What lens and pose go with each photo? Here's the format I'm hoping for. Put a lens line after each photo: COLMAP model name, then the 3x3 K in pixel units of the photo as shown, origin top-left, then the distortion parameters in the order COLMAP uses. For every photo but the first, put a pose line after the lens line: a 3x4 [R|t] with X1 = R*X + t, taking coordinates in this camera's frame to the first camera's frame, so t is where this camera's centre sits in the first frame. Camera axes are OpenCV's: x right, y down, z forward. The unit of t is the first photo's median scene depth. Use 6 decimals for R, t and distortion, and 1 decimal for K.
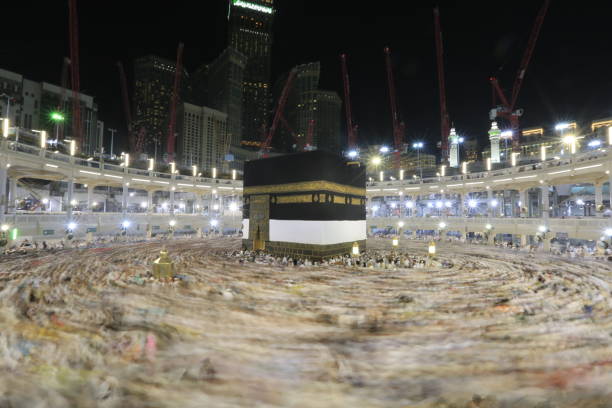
lens RADIAL K [[283.2, 0, 307.8], [0, 283.2, 205.2], [0, 0, 1]] dist [-0.049144, 0.016682]
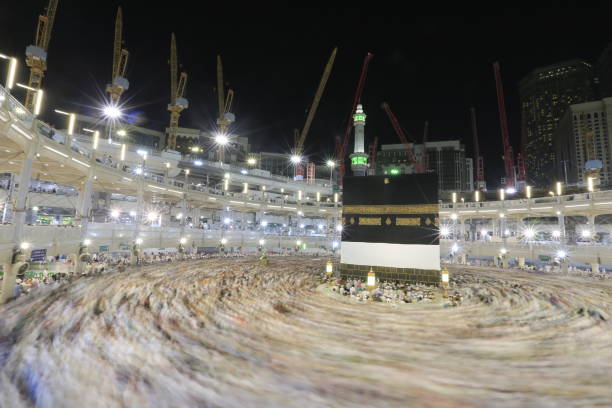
lens RADIAL K [[283.2, 0, 303.6], [0, 283.2, 201.5], [0, 0, 1]] dist [-0.049144, 0.016682]
pose [[0.215659, -0.120394, -0.969018, 0.333611], [0.005942, 0.992513, -0.121991, 0.010064], [0.976451, 0.020550, 0.214759, 0.180718]]
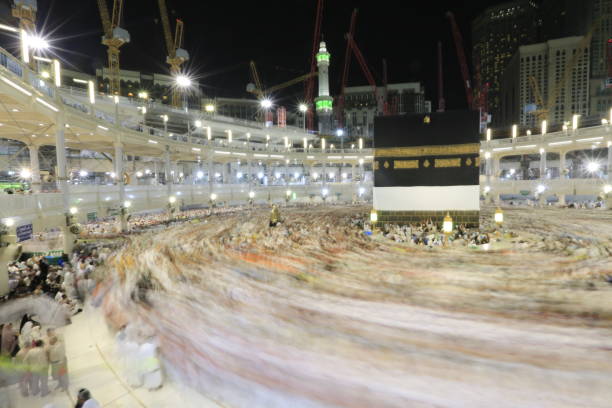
lens RADIAL K [[283.2, 0, 305.0], [0, 283.2, 203.8], [0, 0, 1]] dist [-0.049144, 0.016682]
pose [[0.373098, 0.041600, -0.926859, 0.276260], [0.067469, 0.995133, 0.071823, 0.006566], [0.925335, -0.089331, 0.368476, 0.108969]]
